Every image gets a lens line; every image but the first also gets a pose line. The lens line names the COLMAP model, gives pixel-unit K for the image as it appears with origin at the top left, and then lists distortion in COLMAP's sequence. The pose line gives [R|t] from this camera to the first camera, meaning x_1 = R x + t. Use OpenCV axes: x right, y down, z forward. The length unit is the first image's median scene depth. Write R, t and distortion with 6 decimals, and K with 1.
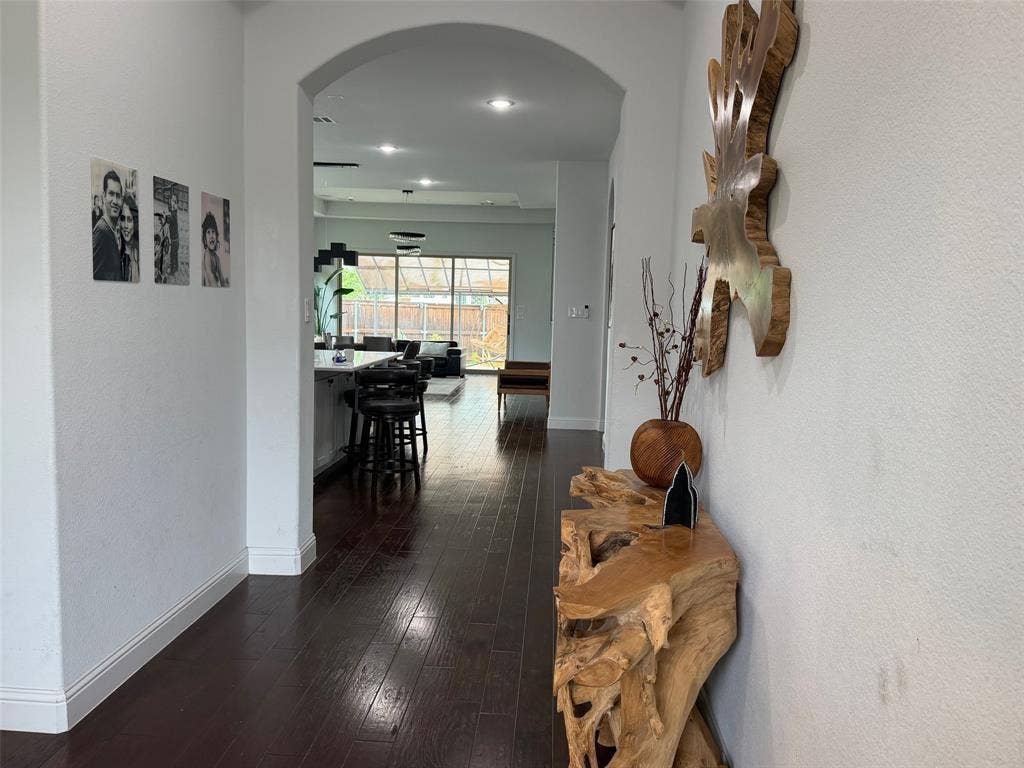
lens RADIAL K [[828.0, 0, 512.7], [0, 828.0, 386.5], [0, 0, 1]] dist [0.001044, 0.000016]
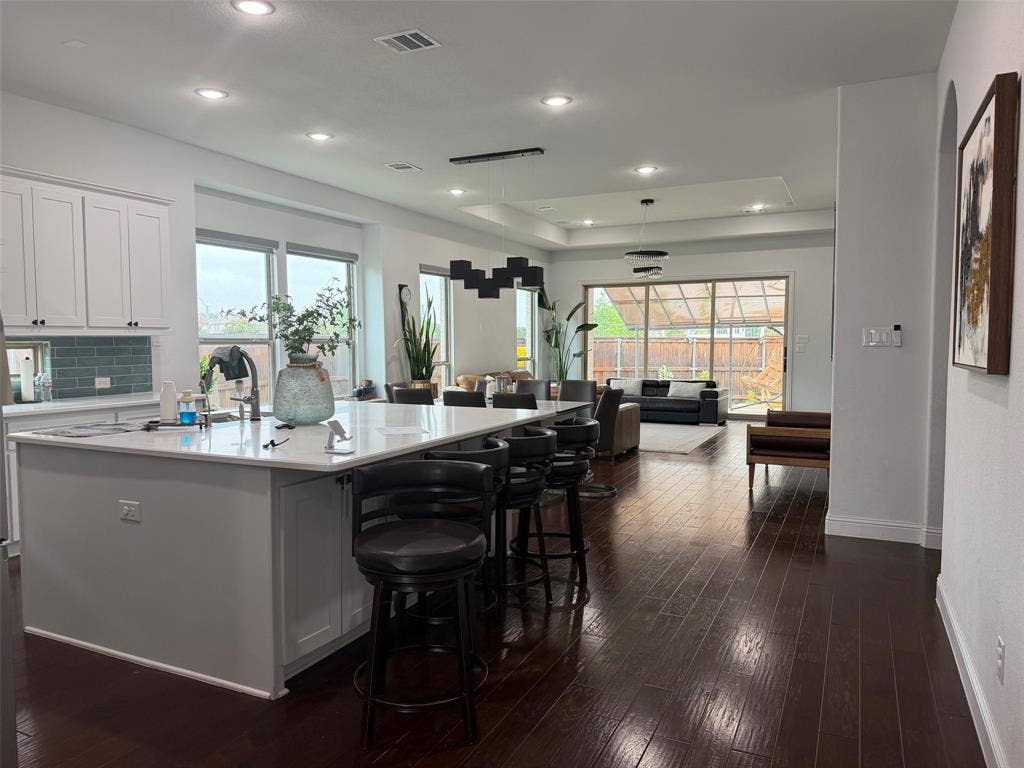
lens RADIAL K [[717.1, 0, 507.1], [0, 717.1, 384.9], [0, 0, 1]] dist [0.089251, -0.127013]
pose [[0.921899, -0.006331, -0.387379, 0.020348], [-0.009708, 0.999175, -0.039435, -0.019860], [0.387309, 0.040116, 0.921077, 0.250354]]
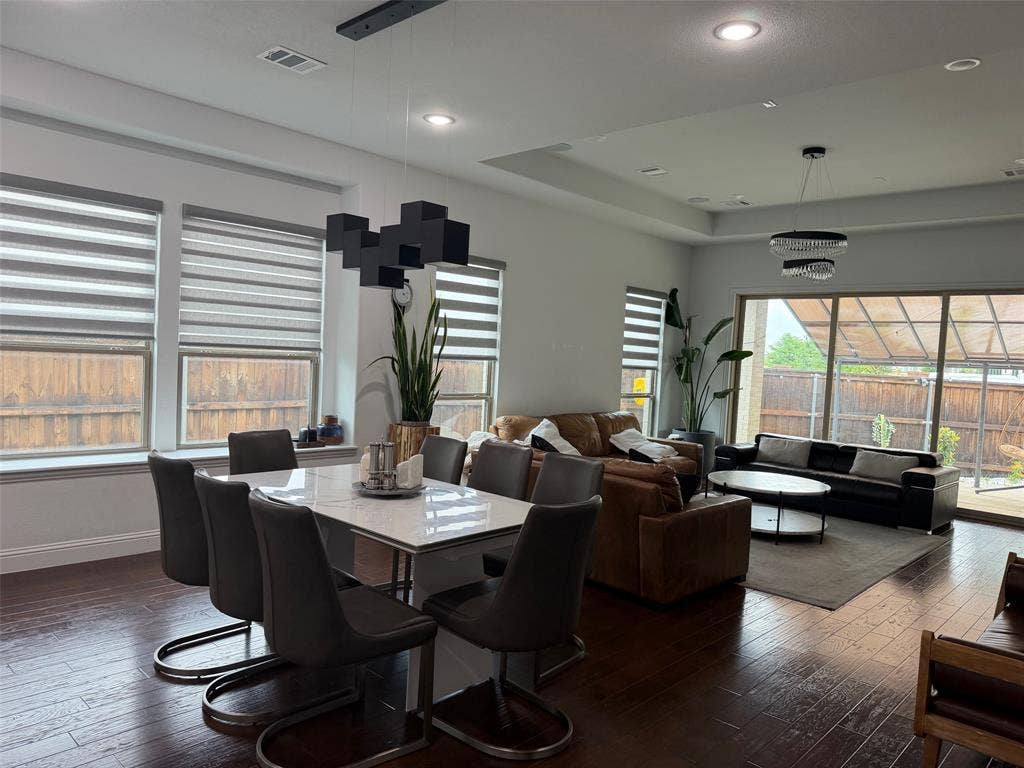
lens RADIAL K [[717.1, 0, 507.1], [0, 717.1, 384.9], [0, 0, 1]] dist [0.089251, -0.127013]
pose [[0.761837, 0.040366, -0.646510, 0.017668], [-0.094905, 0.994242, -0.049758, -0.050665], [0.640779, 0.099265, 0.761281, 0.493530]]
